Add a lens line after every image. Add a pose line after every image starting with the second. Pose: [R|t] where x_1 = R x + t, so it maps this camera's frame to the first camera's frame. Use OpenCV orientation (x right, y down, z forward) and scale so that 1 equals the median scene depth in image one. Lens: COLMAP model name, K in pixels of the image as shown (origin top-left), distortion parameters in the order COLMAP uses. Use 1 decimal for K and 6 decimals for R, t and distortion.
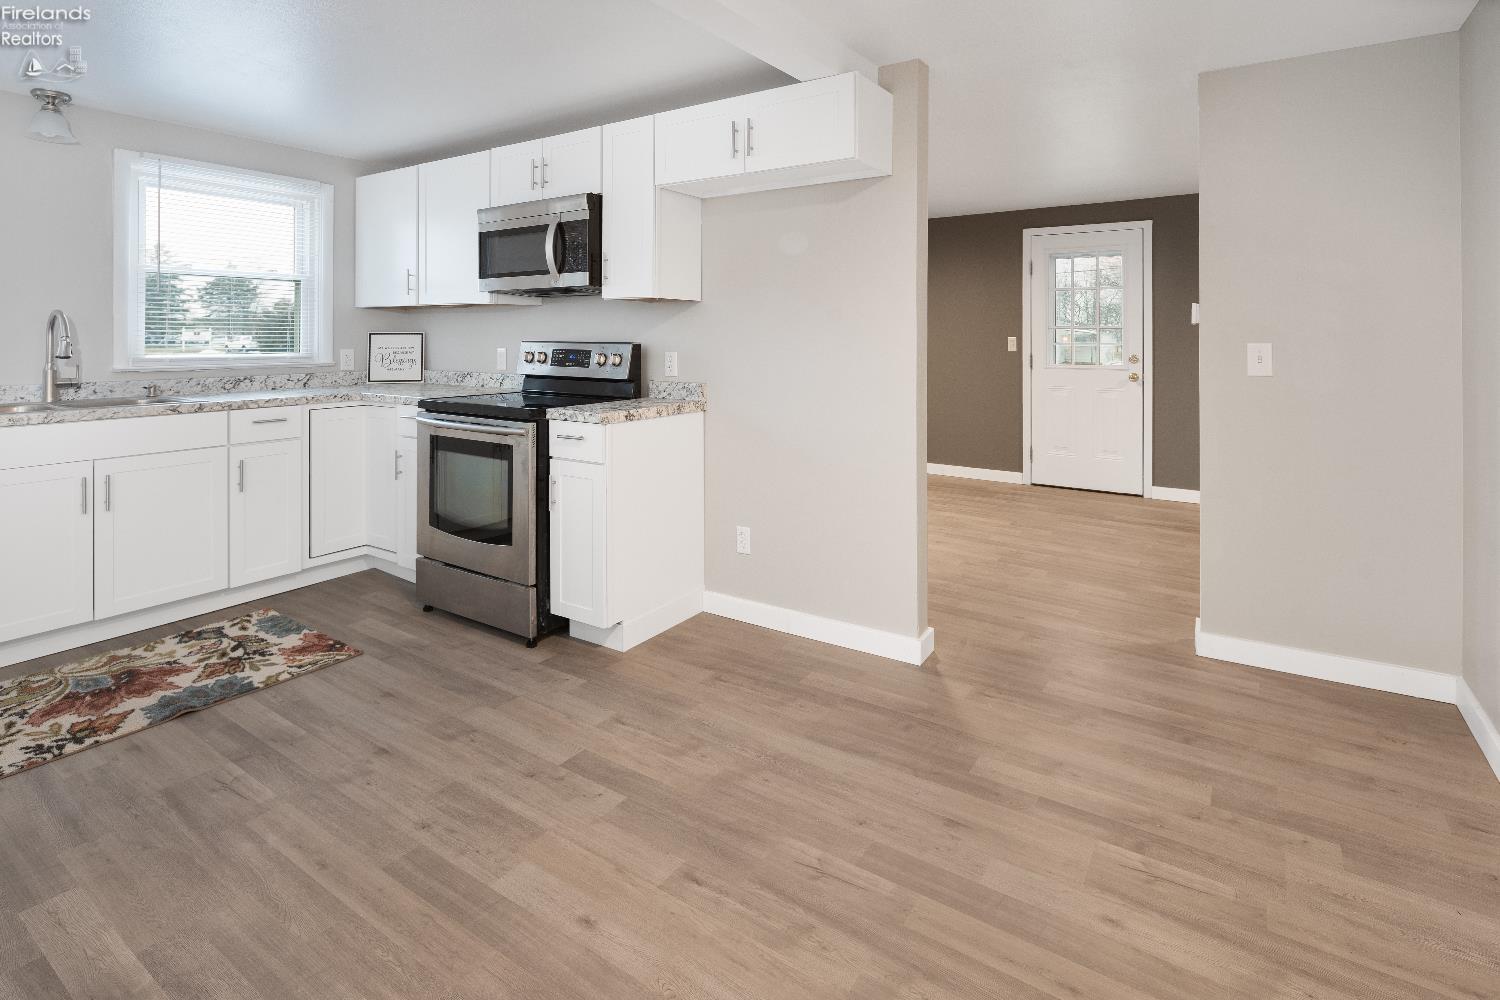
lens RADIAL K [[753.9, 0, 753.8], [0, 753.9, 340.1], [0, 0, 1]] dist [0.000740, -0.002037]
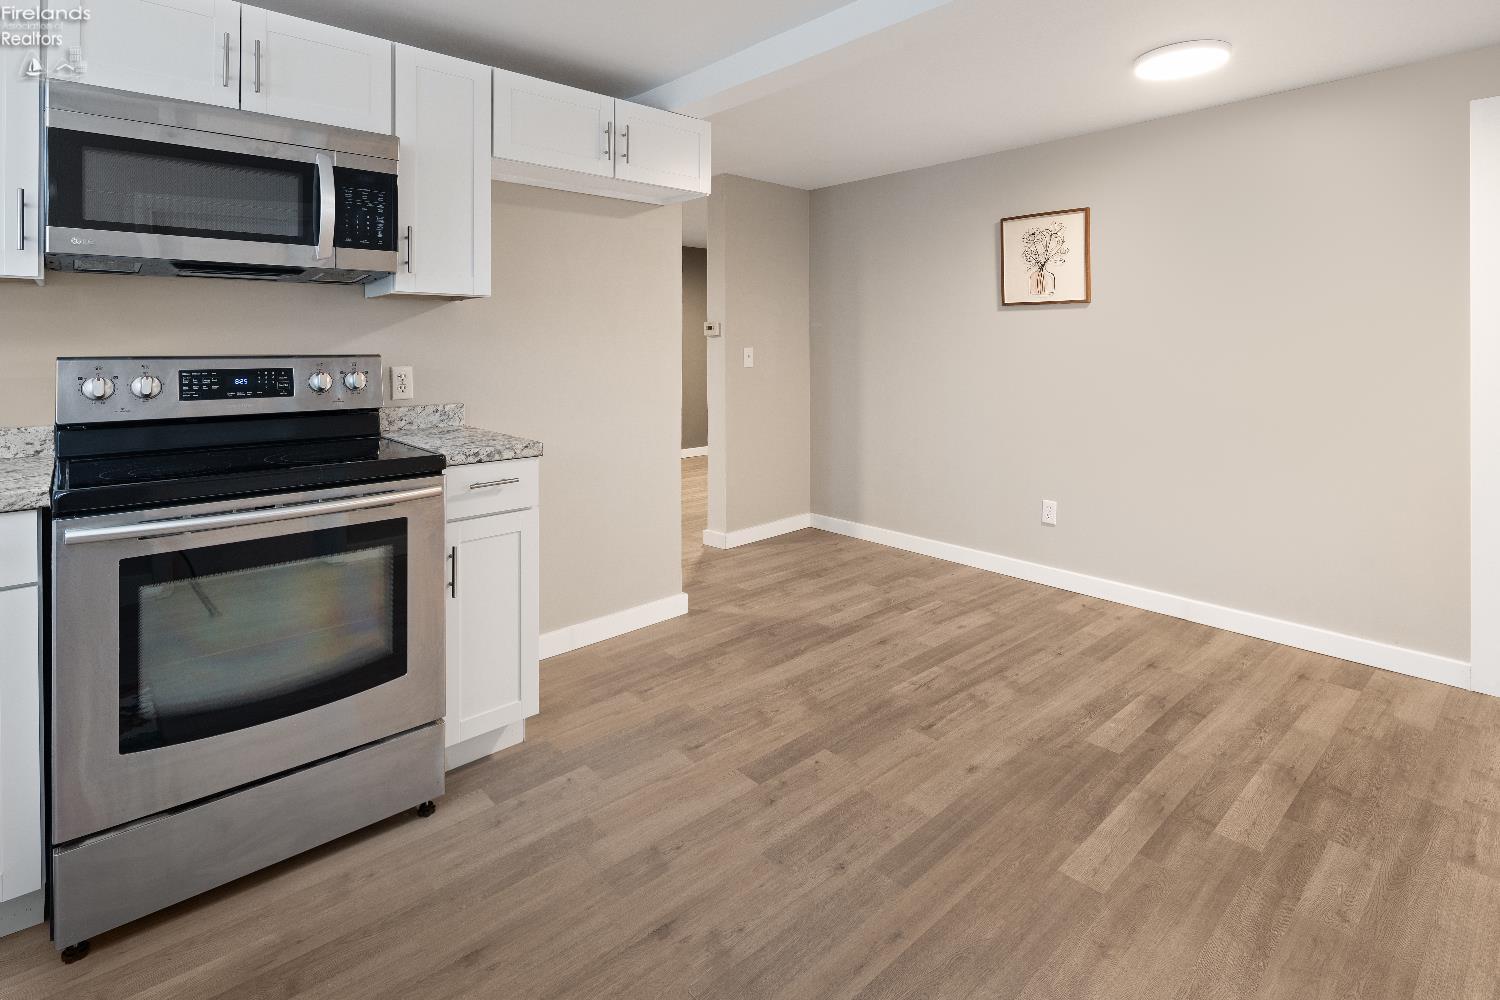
lens RADIAL K [[753.9, 0, 753.8], [0, 753.9, 340.1], [0, 0, 1]] dist [0.000740, -0.002037]
pose [[0.231026, 0.001175, 0.972947, -0.951532], [0.008149, 0.999962, -0.003143, -0.006878], [-0.972913, 0.008654, 0.231007, 0.609985]]
